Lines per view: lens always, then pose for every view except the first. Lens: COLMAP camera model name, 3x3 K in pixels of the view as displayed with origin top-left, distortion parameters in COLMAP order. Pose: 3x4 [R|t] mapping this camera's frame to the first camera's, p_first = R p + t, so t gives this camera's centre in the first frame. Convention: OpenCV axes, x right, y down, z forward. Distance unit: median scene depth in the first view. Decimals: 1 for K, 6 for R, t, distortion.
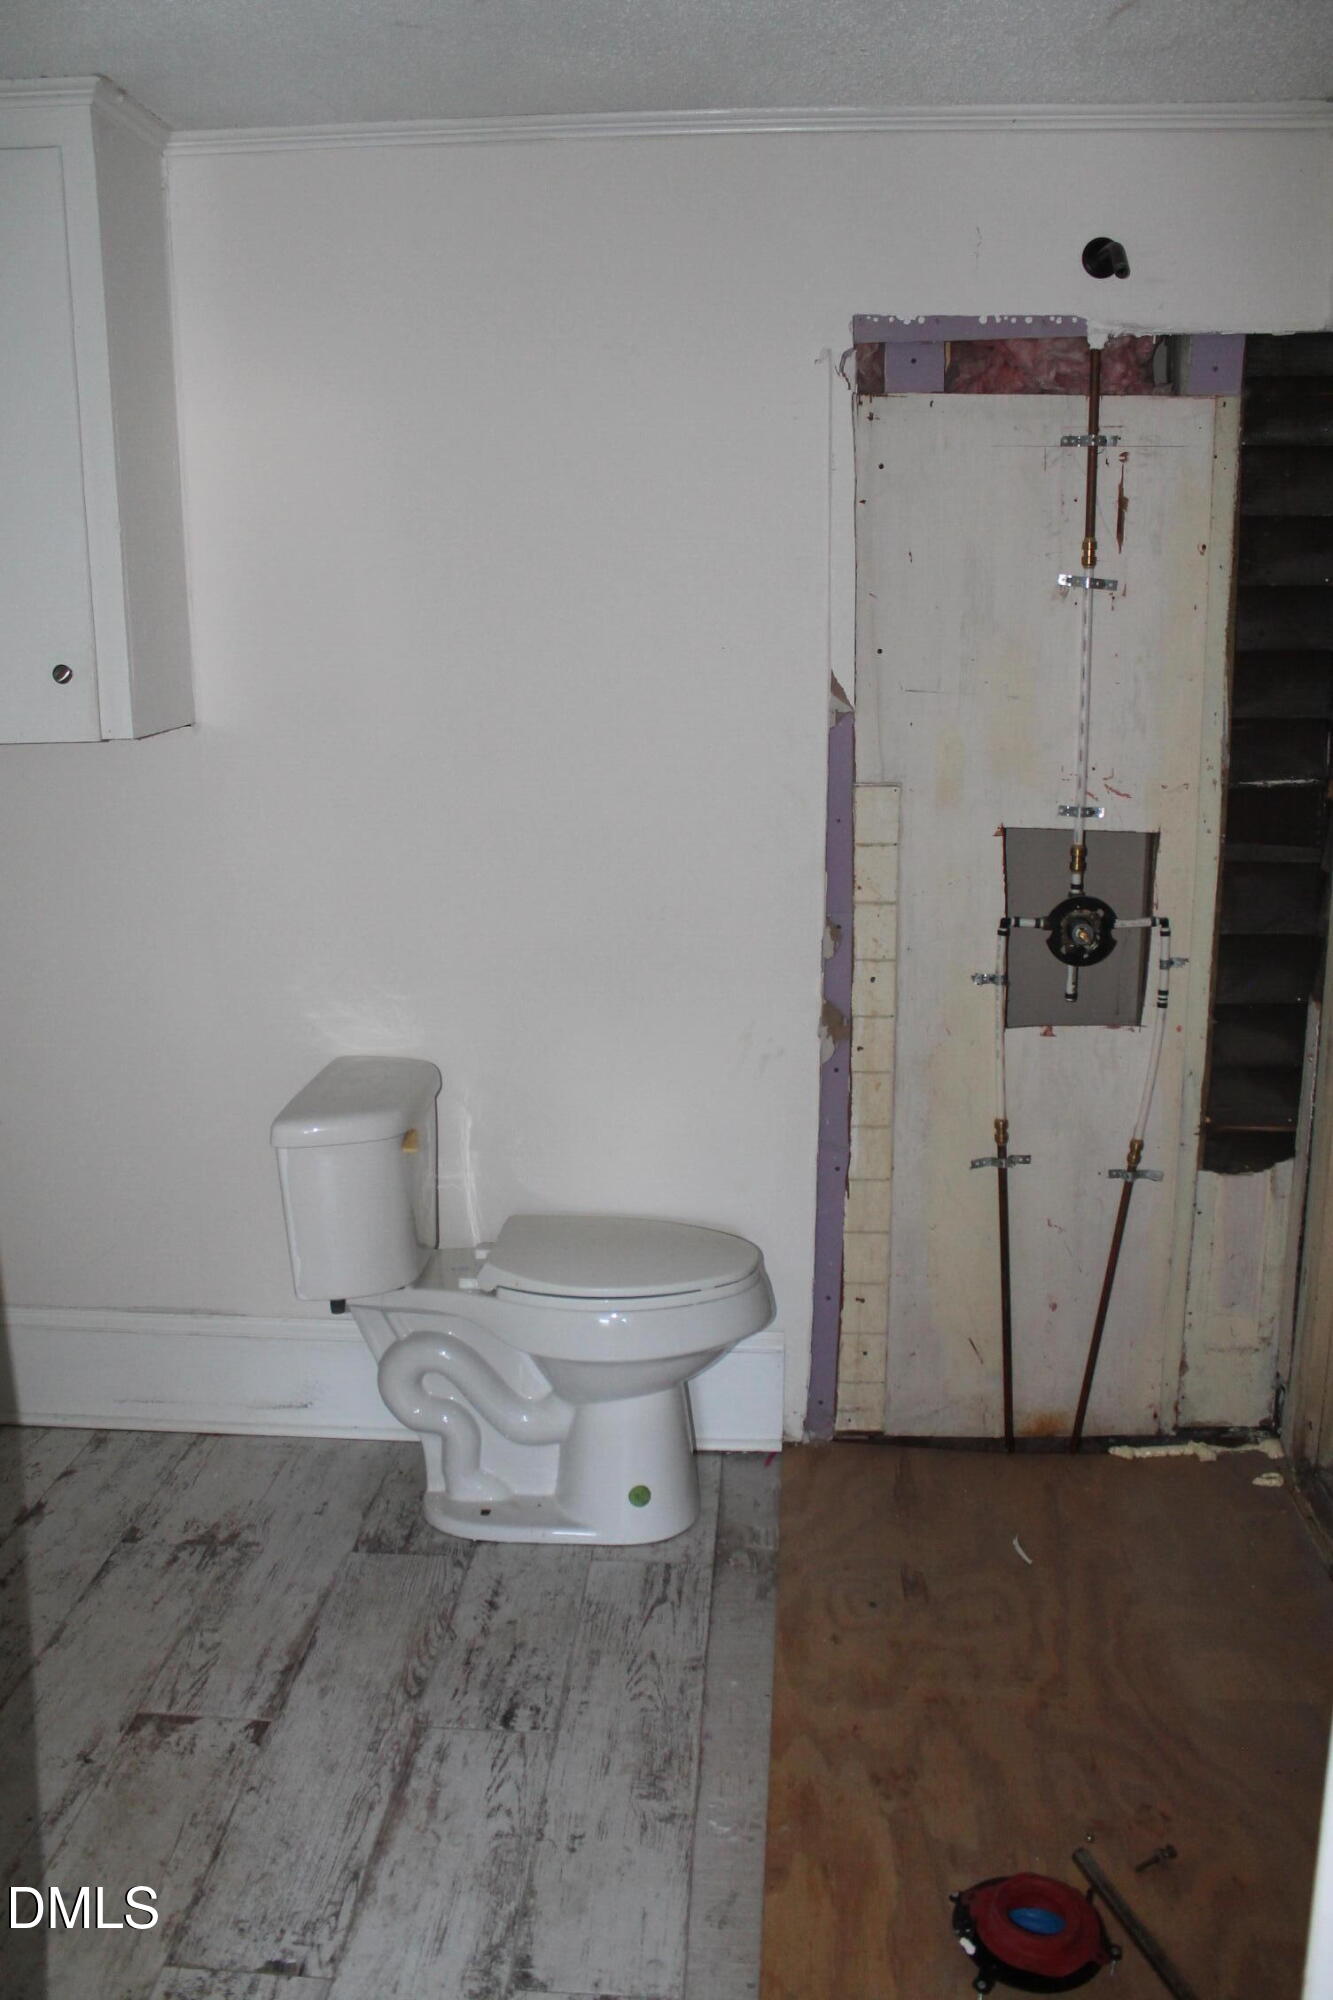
lens RADIAL K [[1662.7, 0, 666.5], [0, 1662.7, 1000.0], [0, 0, 1]] dist [-0.159468, 0.142105]
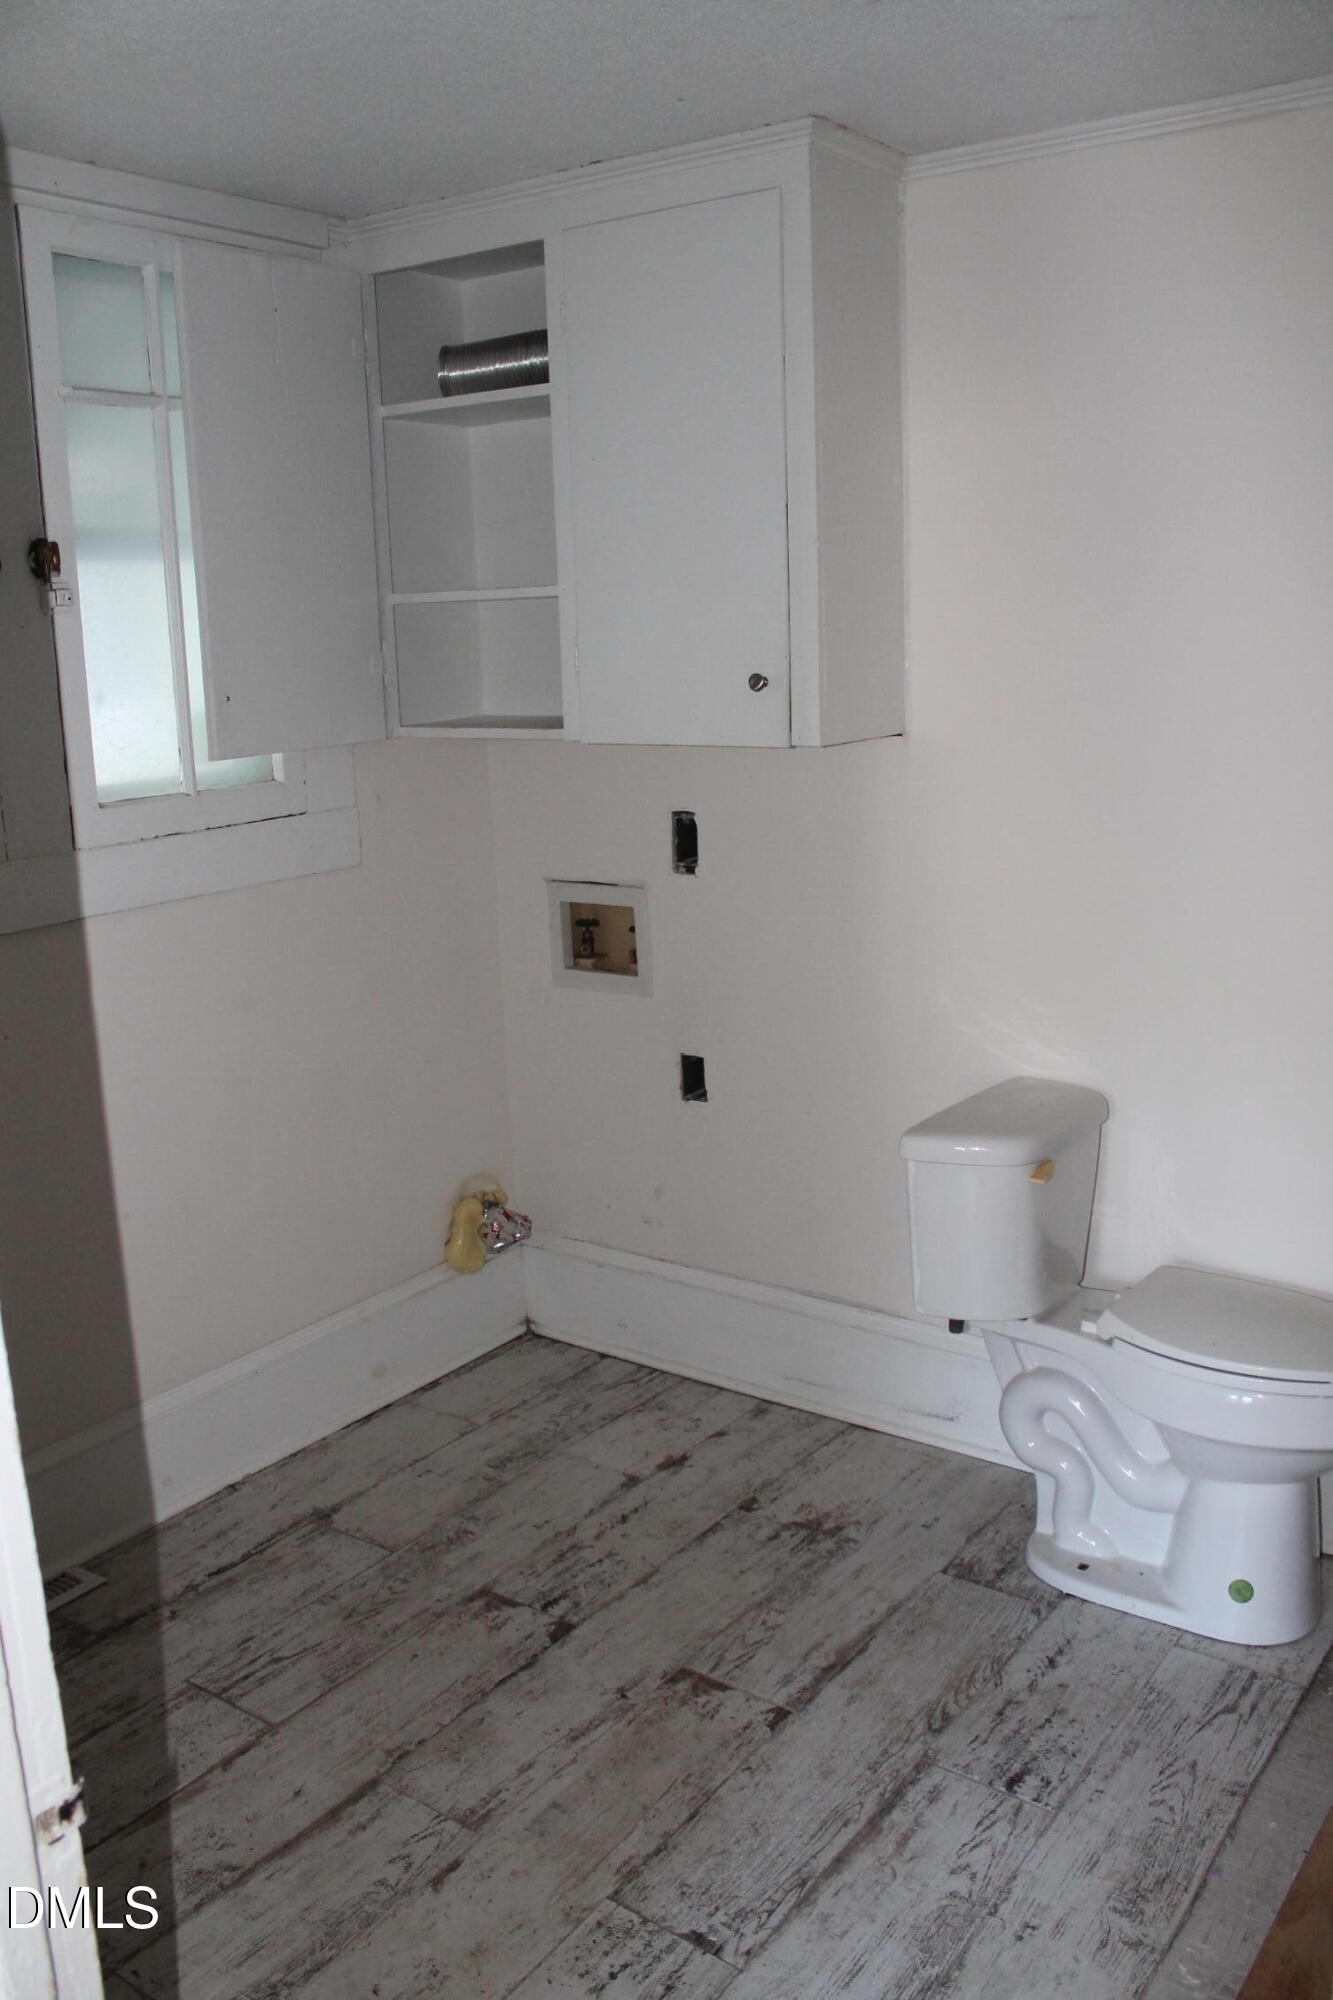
lens RADIAL K [[1662.7, 0, 666.5], [0, 1662.7, 1000.0], [0, 0, 1]] dist [-0.159468, 0.142105]
pose [[0.851458, 0.103173, -0.514174, 0.163996], [-0.104858, 0.994151, 0.025841, -0.019016], [0.513833, 0.031913, 0.857297, 0.061402]]
